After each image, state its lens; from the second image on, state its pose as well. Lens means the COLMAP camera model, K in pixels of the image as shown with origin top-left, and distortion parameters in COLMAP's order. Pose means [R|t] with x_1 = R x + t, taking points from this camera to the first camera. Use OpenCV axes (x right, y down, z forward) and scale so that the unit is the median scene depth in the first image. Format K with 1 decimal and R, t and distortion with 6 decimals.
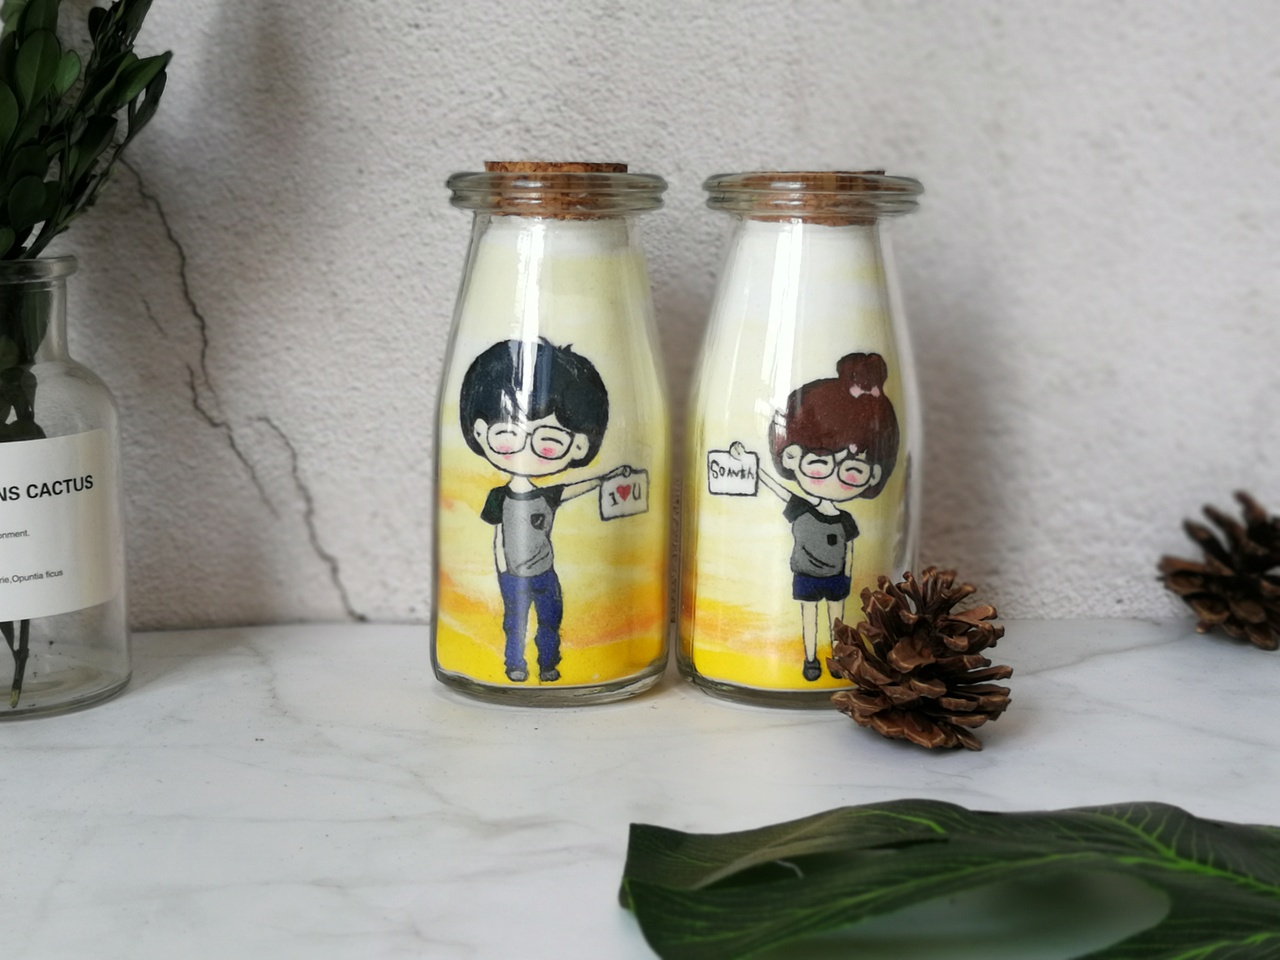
lens RADIAL K [[2010.7, 0, 640.0], [0, 2010.7, 480.0], [0, 0, 1]] dist [0.031862, 0.167339]
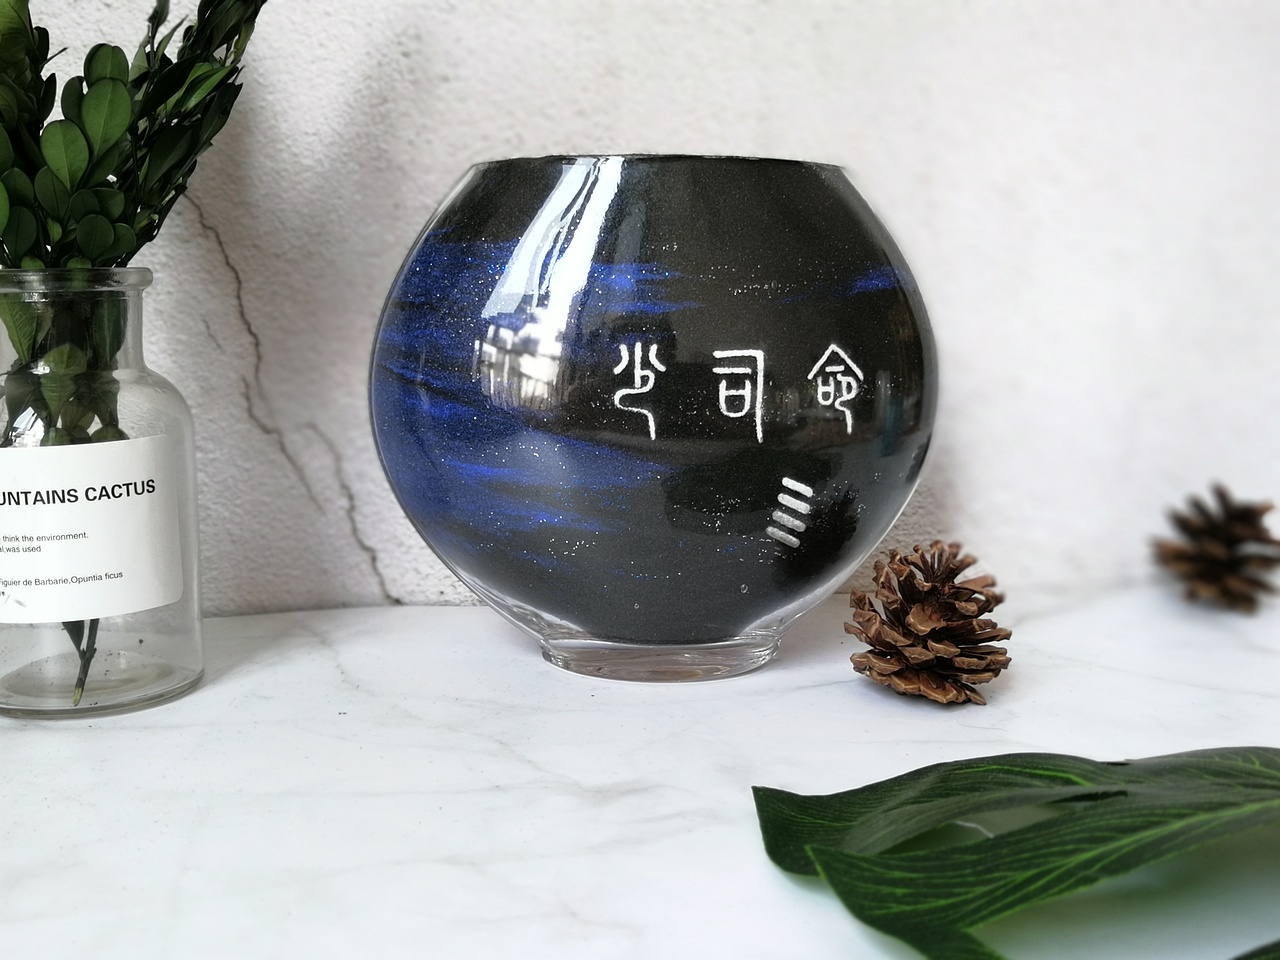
lens RADIAL K [[1458.4, 0, 640.0], [0, 1458.4, 480.0], [0, 0, 1]] dist [-0.012806, -0.030766]
pose [[0.995666, -0.014416, 0.091876, -0.080415], [0.016118, 0.999711, -0.017810, 0.017819], [-0.091593, 0.019213, 0.995611, 0.174636]]
